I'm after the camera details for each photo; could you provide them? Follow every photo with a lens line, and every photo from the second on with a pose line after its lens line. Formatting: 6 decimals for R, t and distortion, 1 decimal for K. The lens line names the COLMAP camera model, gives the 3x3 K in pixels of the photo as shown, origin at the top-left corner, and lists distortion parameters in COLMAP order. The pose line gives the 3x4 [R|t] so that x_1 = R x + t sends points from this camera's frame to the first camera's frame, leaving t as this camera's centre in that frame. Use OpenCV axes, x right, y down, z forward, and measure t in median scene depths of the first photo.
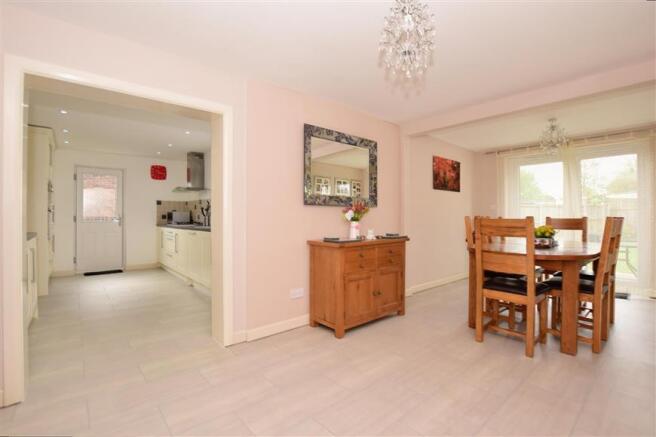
lens RADIAL K [[301.3, 0, 325.9], [0, 301.3, 218.8], [0, 0, 1]] dist [-0.027844, -0.000753]
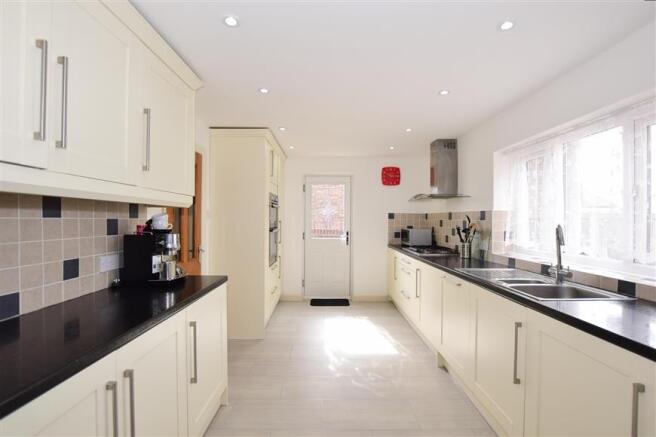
lens RADIAL K [[301.3, 0, 327.1], [0, 301.3, 219.2], [0, 0, 1]] dist [-0.027844, -0.000753]
pose [[0.763037, 0.006350, -0.646323, -0.204398], [-0.011154, 0.999932, -0.003344, -0.044236], [0.646258, 0.009760, 0.763056, 0.337304]]
